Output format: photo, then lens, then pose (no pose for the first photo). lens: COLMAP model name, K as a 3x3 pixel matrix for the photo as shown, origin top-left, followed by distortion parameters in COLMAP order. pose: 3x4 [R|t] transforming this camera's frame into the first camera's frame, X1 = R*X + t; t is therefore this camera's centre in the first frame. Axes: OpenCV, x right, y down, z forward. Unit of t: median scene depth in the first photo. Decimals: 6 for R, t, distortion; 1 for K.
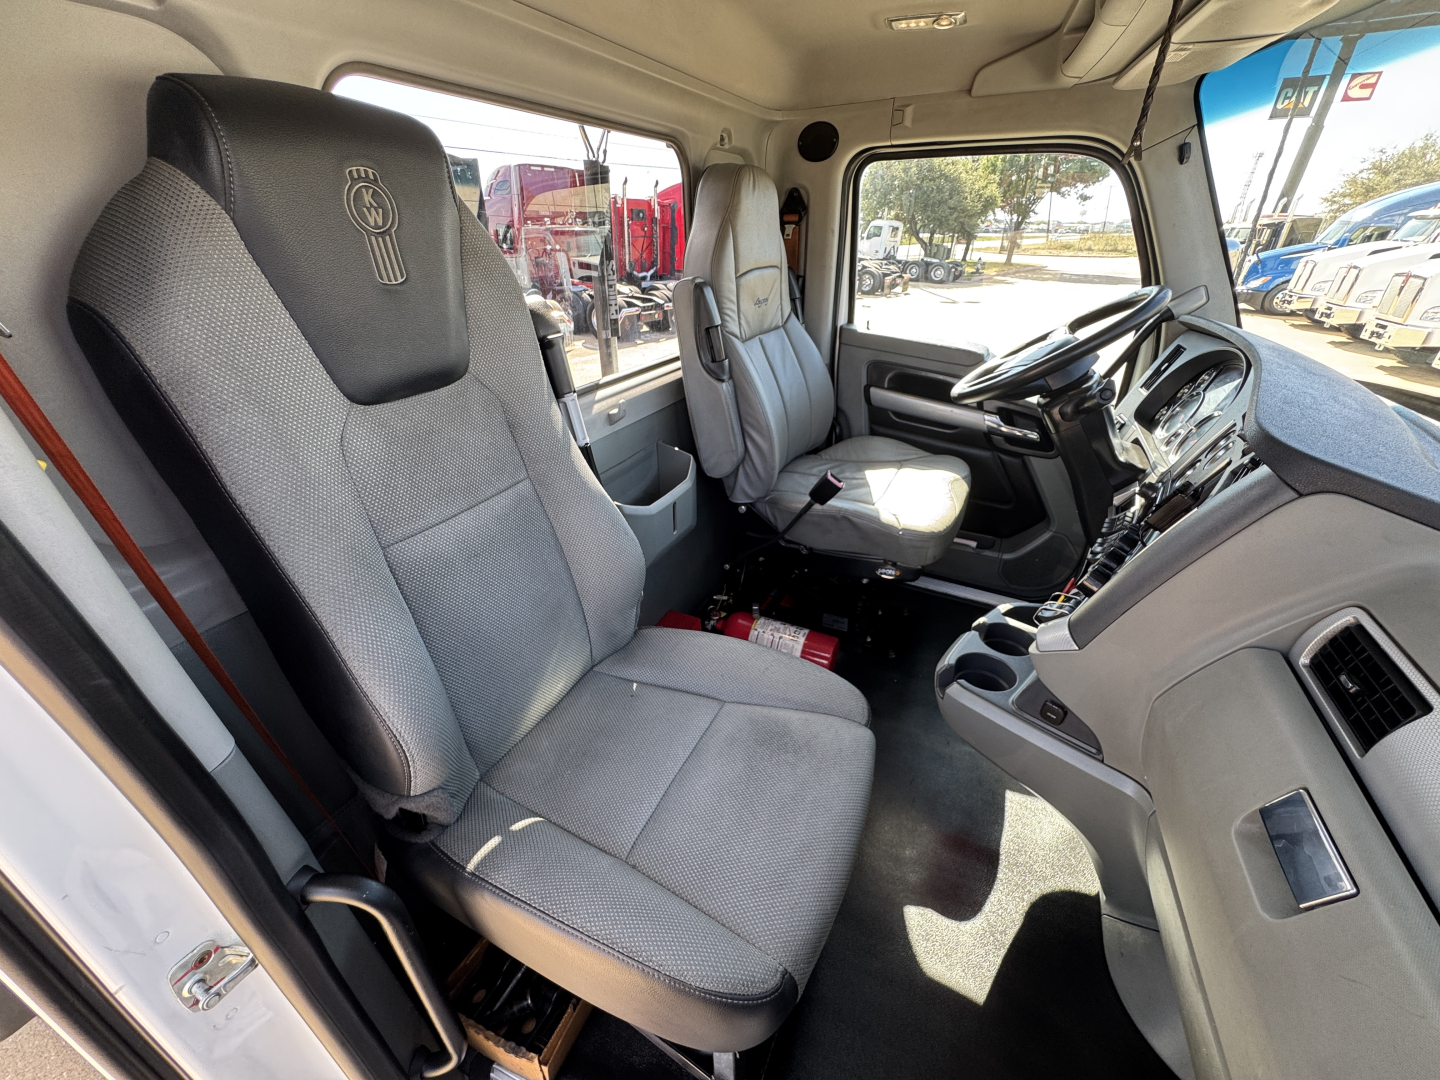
lens RADIAL K [[573.0, 0, 720.8], [0, 573.0, 543.4], [0, 0, 1]] dist [-0.004226, -0.000092]
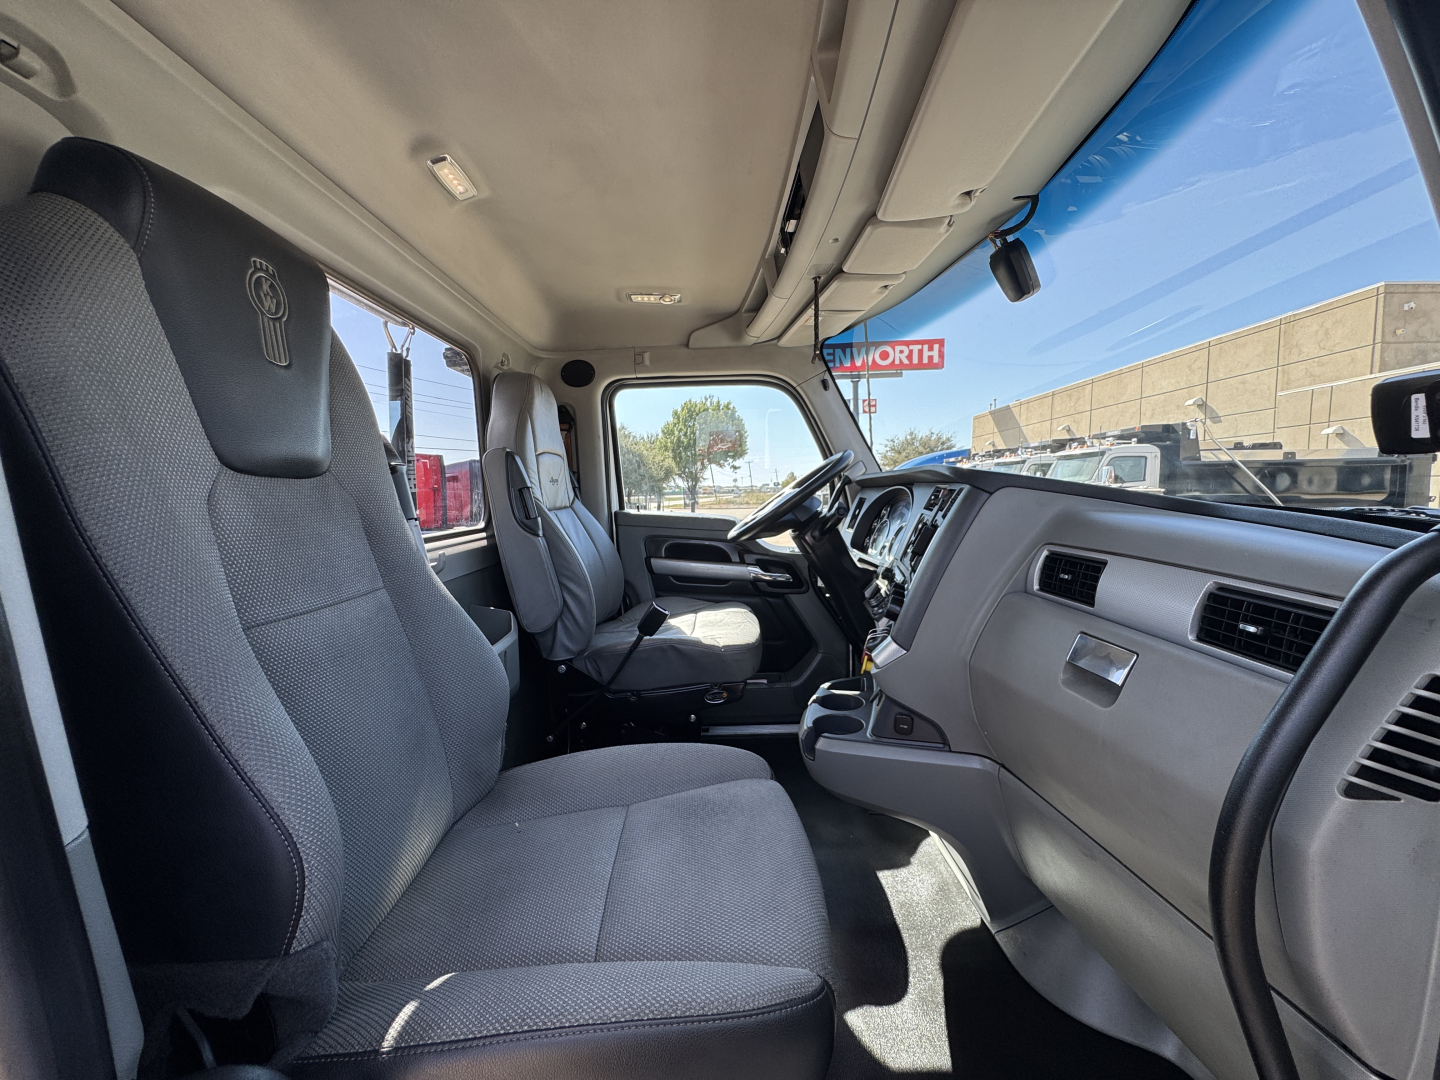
lens RADIAL K [[573.0, 0, 720.3], [0, 573.0, 546.2], [0, 0, 1]] dist [-0.004226, -0.000092]
pose [[0.887985, -0.066888, 0.454982, -0.173585], [0.245170, 0.905896, -0.345318, 0.174552], [-0.389069, 0.418185, 0.820821, 0.008390]]
